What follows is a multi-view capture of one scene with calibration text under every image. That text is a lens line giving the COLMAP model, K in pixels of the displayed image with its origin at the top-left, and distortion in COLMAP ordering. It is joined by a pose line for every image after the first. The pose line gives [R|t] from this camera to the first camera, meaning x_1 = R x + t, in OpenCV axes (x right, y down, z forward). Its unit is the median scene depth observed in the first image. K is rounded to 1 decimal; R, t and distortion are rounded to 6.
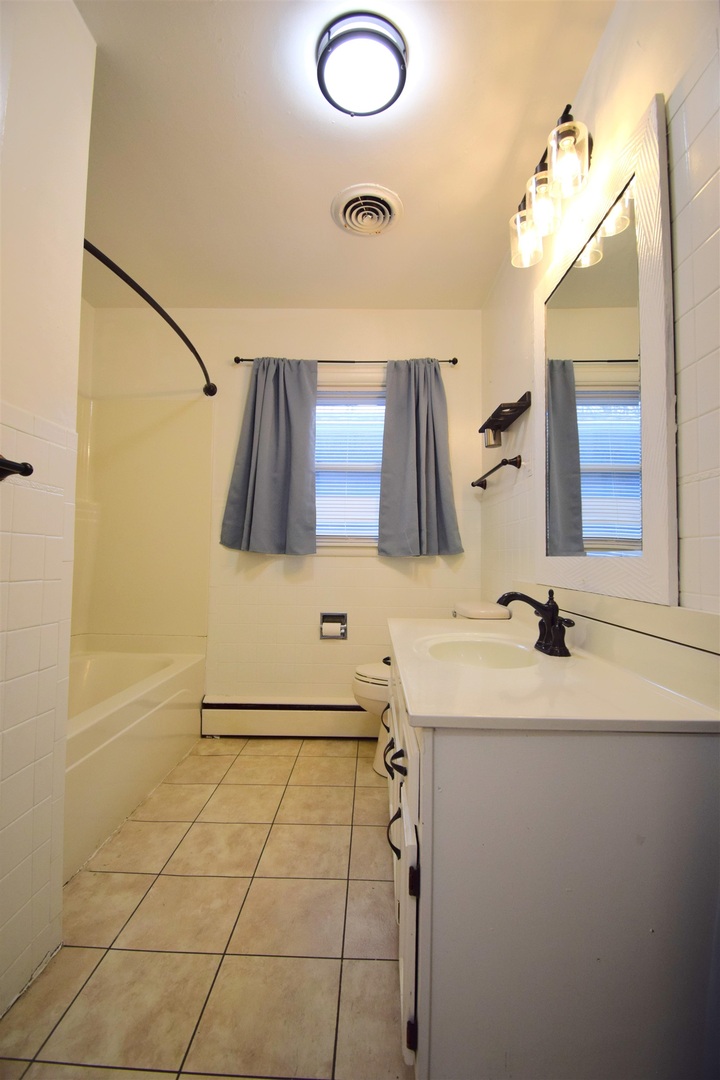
lens RADIAL K [[477.2, 0, 361.6], [0, 477.2, 541.8], [0, 0, 1]] dist [0.015085, -0.023552]
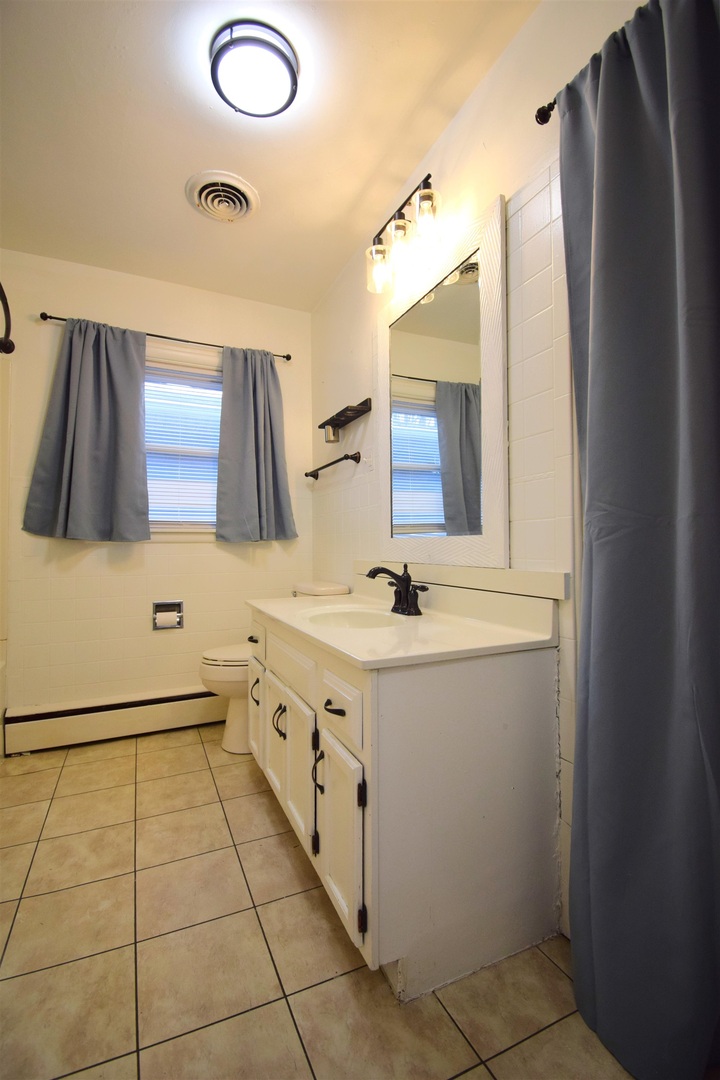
lens RADIAL K [[477.2, 0, 361.6], [0, 477.2, 541.8], [0, 0, 1]] dist [0.015085, -0.023552]
pose [[0.896091, -0.012652, 0.443689, -0.160440], [0.002535, 0.999723, 0.023389, 0.008497], [-0.443862, -0.019834, 0.895875, -0.038175]]
